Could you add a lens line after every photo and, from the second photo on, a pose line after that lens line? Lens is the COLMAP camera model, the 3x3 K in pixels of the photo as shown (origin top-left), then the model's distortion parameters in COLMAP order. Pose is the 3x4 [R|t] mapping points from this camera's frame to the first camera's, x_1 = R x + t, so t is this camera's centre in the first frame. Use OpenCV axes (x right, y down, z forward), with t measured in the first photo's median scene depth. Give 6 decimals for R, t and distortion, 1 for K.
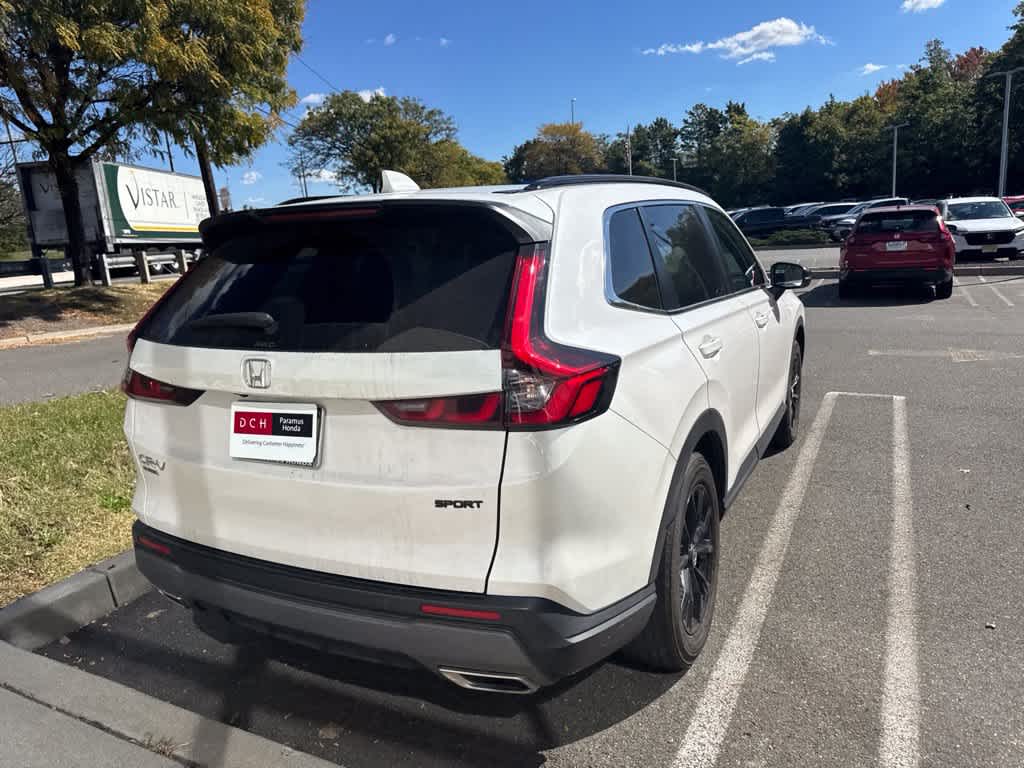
lens RADIAL K [[726.2, 0, 514.6], [0, 726.2, 389.5], [0, 0, 1]] dist [0.041181, -0.055872]
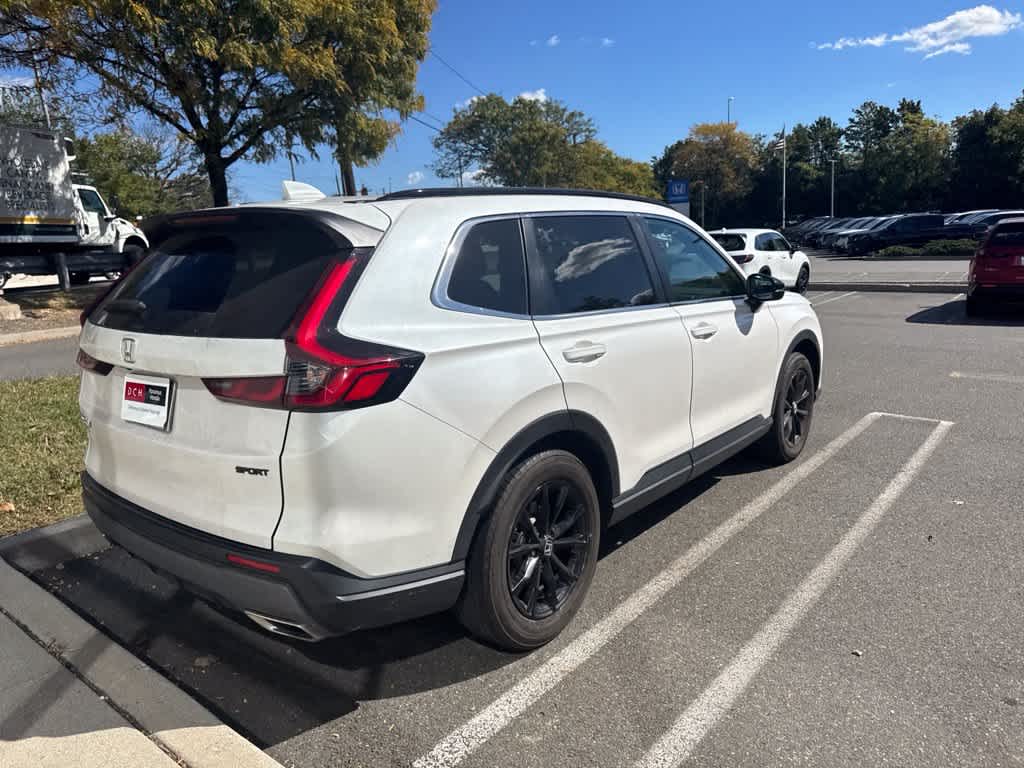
lens RADIAL K [[722.5, 0, 515.2], [0, 722.5, 395.4], [0, 0, 1]] dist [0.049541, -0.063615]
pose [[0.979397, 0.065522, -0.191020, 0.066912], [-0.064067, 0.997850, 0.013786, -0.000710], [0.191513, -0.001264, 0.981489, -0.007707]]
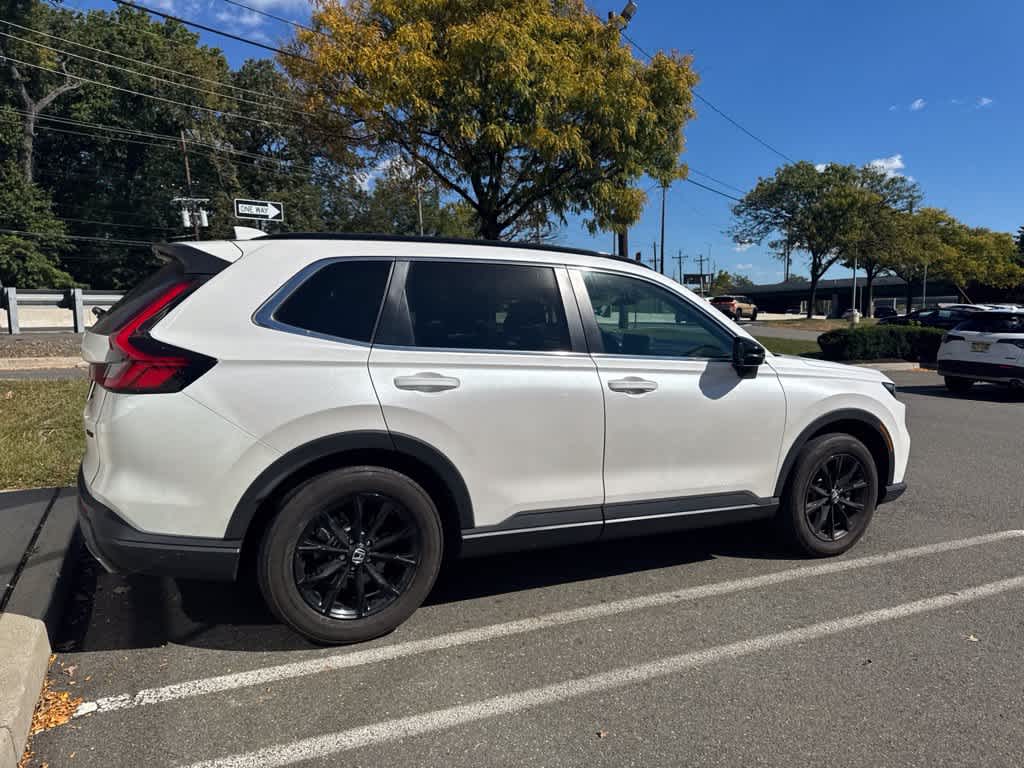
lens RADIAL K [[723.4, 0, 512.0], [0, 723.4, 384.0], [0, 0, 1]] dist [0.041335, -0.046125]
pose [[0.800916, 0.139385, -0.582328, 0.186662], [-0.193607, 0.980571, -0.031573, -0.008433], [0.566613, 0.138030, 0.812341, 0.028292]]
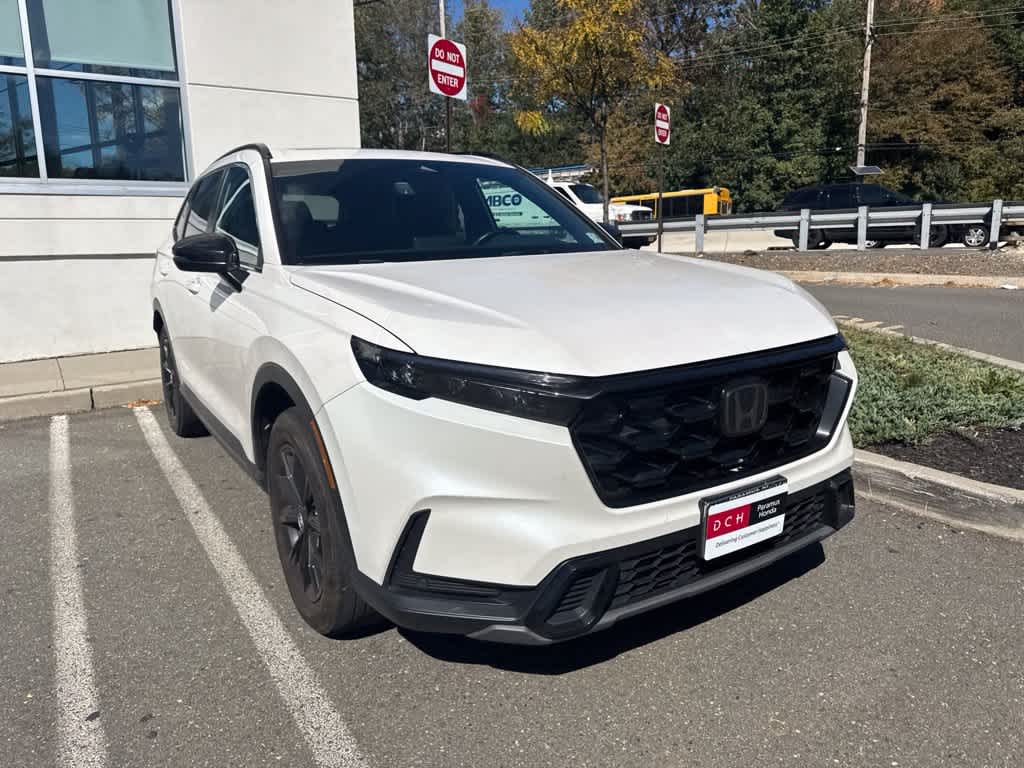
lens RADIAL K [[727.7, 0, 510.1], [0, 727.7, 378.9], [0, 0, 1]] dist [0.000577, -0.002359]
pose [[-0.509945, 0.240457, -0.825915, 0.228882], [-0.127383, 0.928441, 0.348957, -0.089352], [0.850723, 0.283157, -0.442824, 0.439047]]
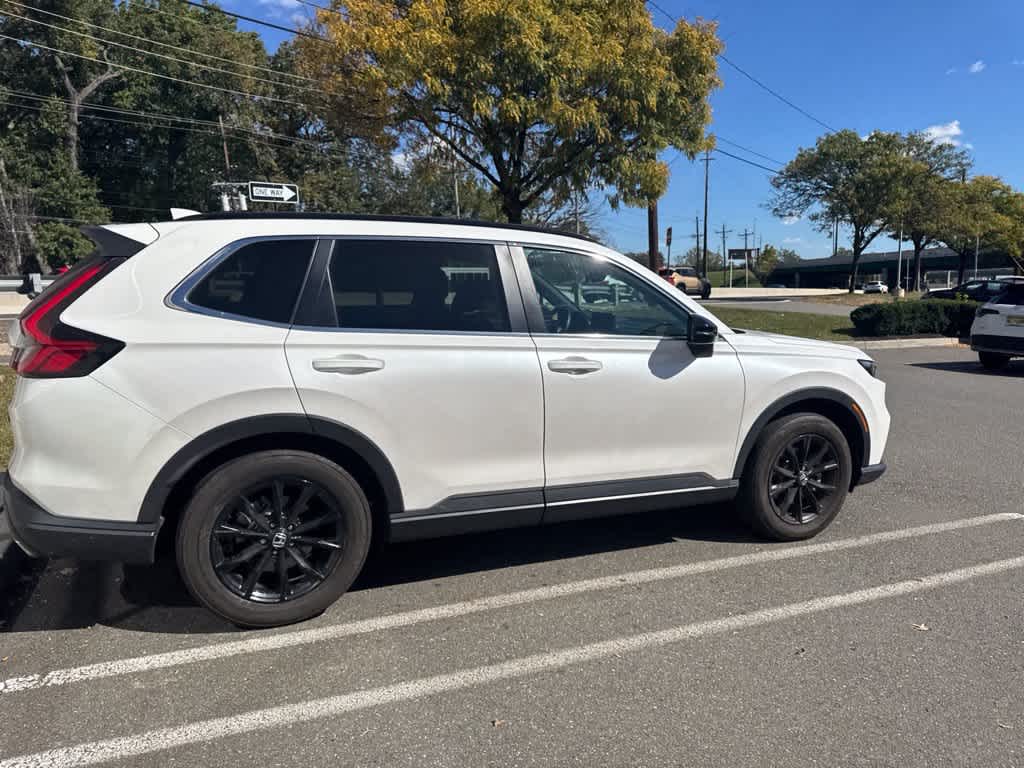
lens RADIAL K [[724.4, 0, 516.3], [0, 724.4, 384.0], [0, 0, 1]] dist [0.035881, -0.038926]
pose [[0.769816, 0.150213, -0.620339, 0.209887], [-0.186581, 0.982419, 0.006350, -0.015285], [0.610386, 0.110855, 0.784308, 0.052021]]
